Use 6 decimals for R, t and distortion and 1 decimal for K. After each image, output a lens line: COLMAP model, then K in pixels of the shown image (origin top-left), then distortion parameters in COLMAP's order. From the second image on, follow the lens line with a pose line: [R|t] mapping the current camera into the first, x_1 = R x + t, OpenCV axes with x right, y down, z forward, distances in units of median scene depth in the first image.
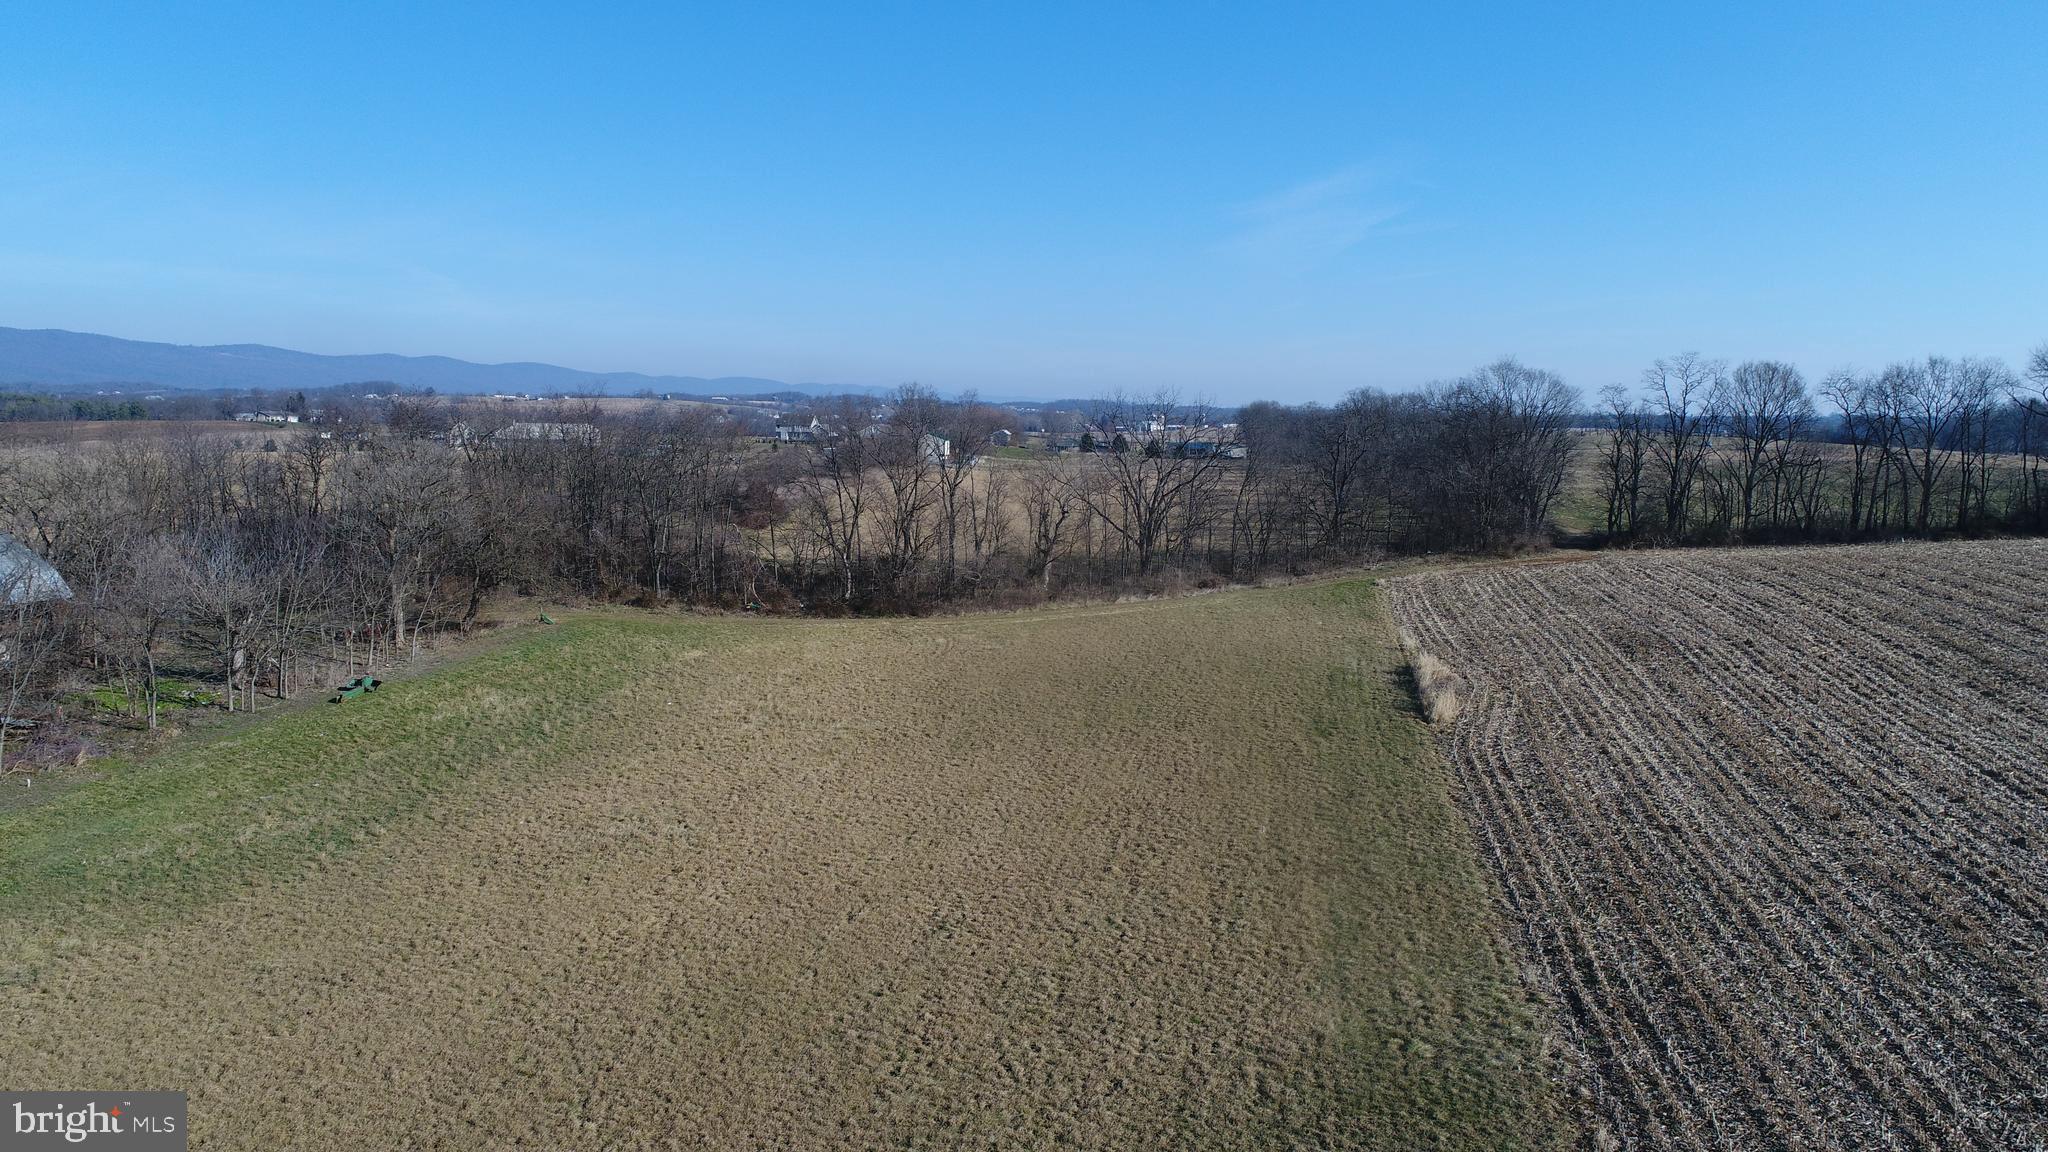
lens RADIAL K [[1372.8, 0, 1021.7], [0, 1372.8, 576.1], [0, 0, 1]] dist [0.001587, -0.000761]
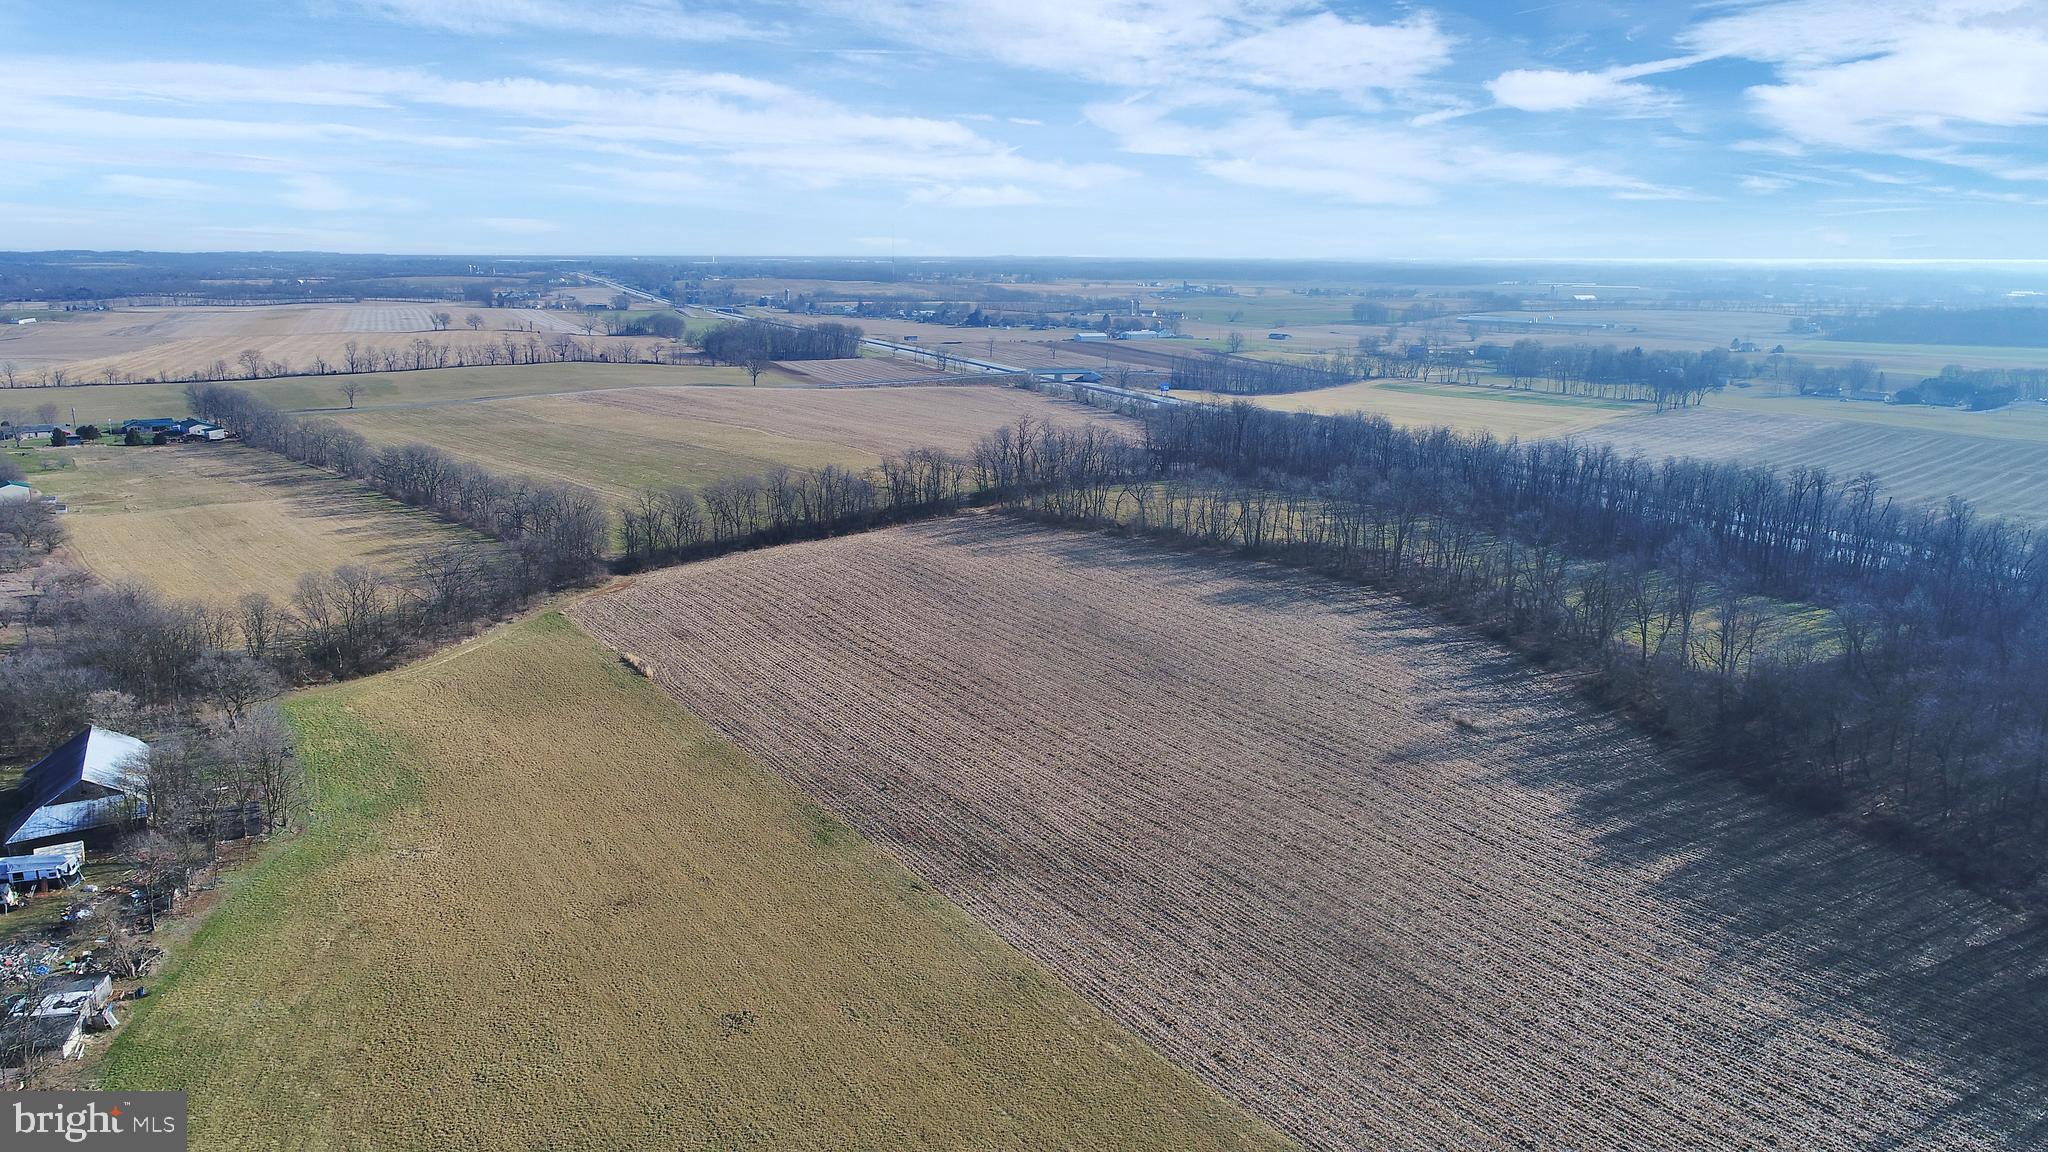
lens RADIAL K [[1372.8, 0, 1021.7], [0, 1372.8, 576.1], [0, 0, 1]] dist [0.001587, -0.000761]
pose [[0.682725, -0.177104, 0.708887, -2.861667], [0.089581, 0.983150, 0.159349, -1.191744], [-0.725164, -0.045288, 0.687086, -4.037457]]
